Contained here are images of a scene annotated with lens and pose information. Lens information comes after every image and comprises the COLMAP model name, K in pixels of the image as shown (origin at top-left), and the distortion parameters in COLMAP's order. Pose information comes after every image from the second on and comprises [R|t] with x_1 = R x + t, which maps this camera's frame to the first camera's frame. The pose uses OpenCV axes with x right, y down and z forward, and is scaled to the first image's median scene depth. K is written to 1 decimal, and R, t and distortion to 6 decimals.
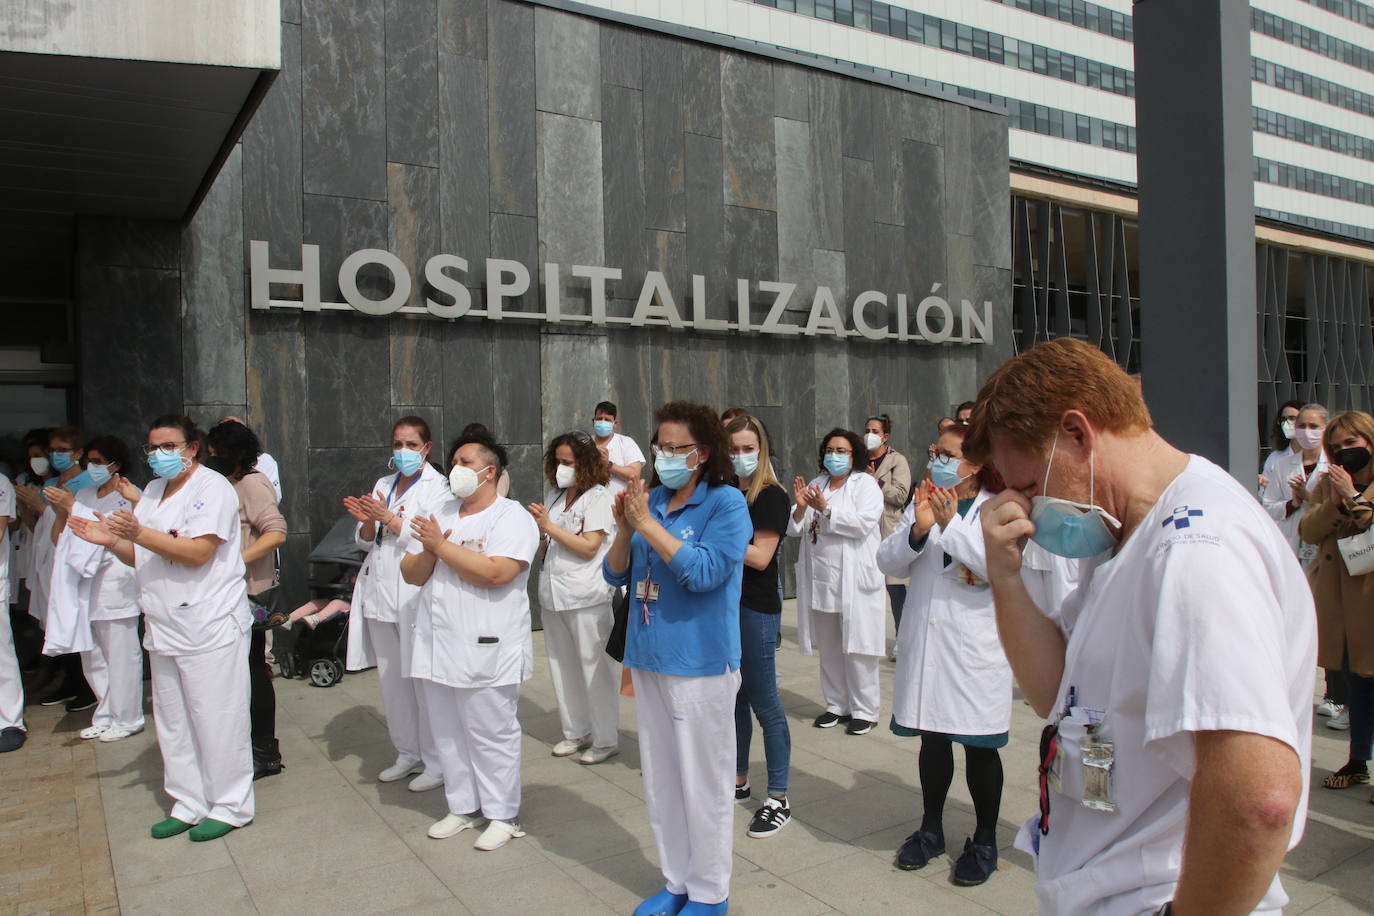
lens RADIAL K [[1009.4, 0, 668.6], [0, 1009.4, 471.7], [0, 0, 1]] dist [-0.104838, 0.061363]
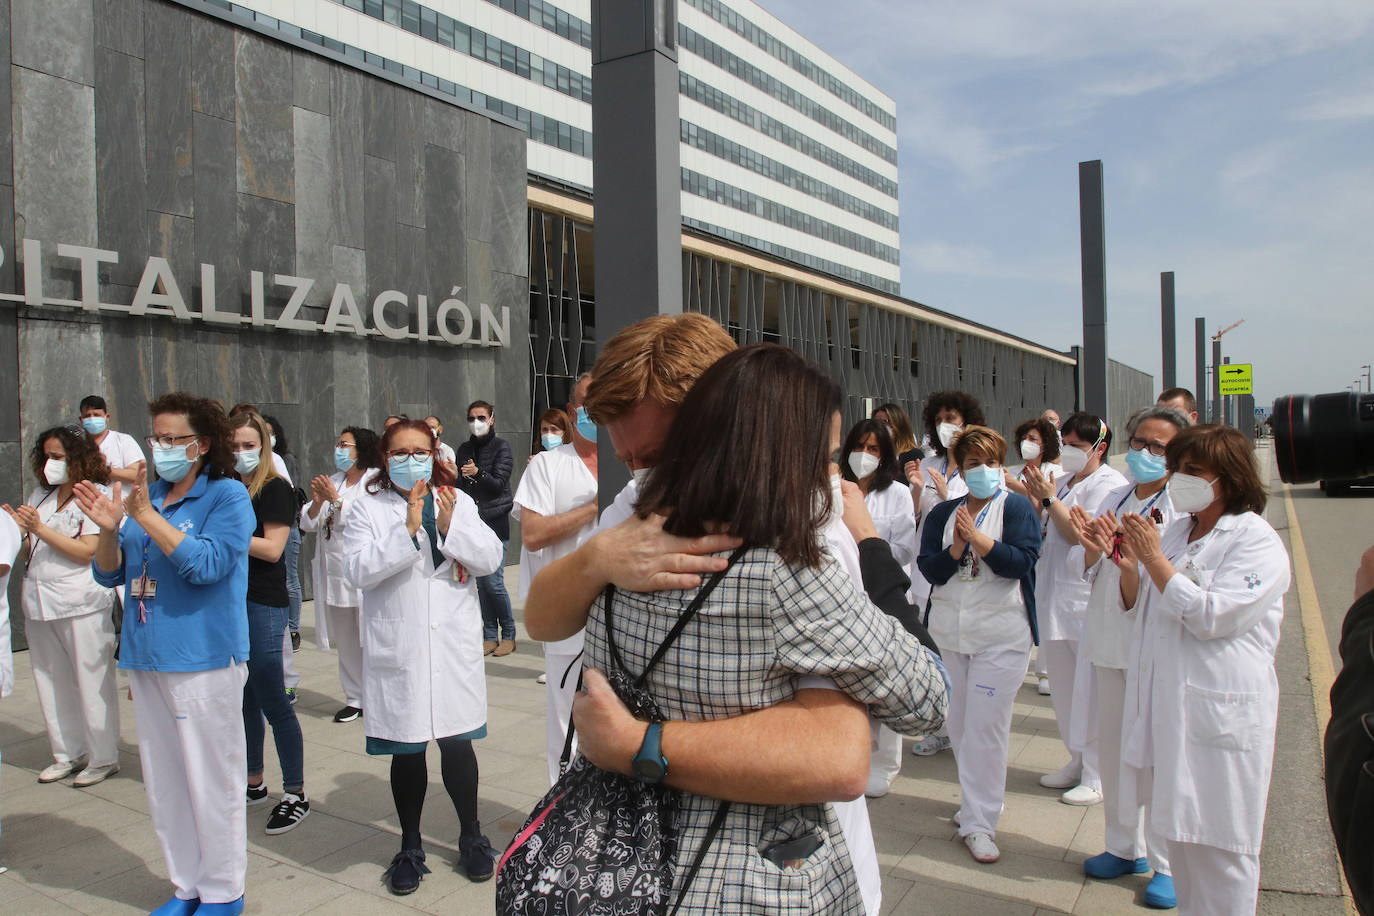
lens RADIAL K [[1009.4, 0, 668.6], [0, 1009.4, 471.7], [0, 0, 1]] dist [-0.104838, 0.061363]
pose [[0.895466, -0.010318, 0.445011, 0.003316], [0.010719, 0.999941, 0.001615, 0.003160], [-0.445002, 0.003323, 0.895524, -0.024192]]
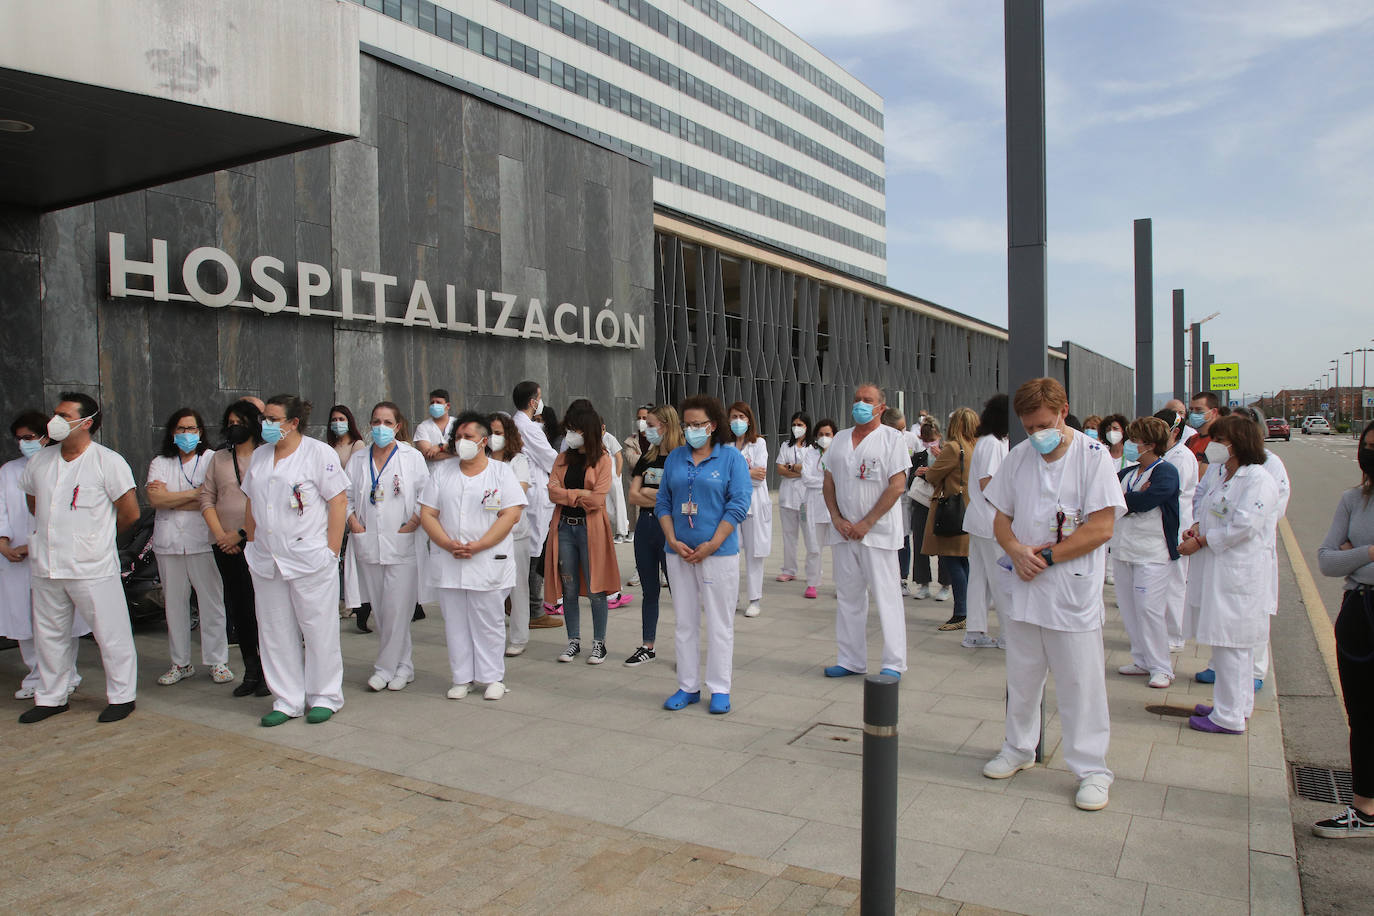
lens RADIAL K [[1009.4, 0, 668.6], [0, 1009.4, 471.7], [0, 0, 1]] dist [-0.104838, 0.061363]
pose [[0.884307, -0.012637, 0.466735, -0.297143], [0.007411, 0.999888, 0.013031, 0.012742], [-0.466847, -0.008065, 0.884301, -0.172538]]
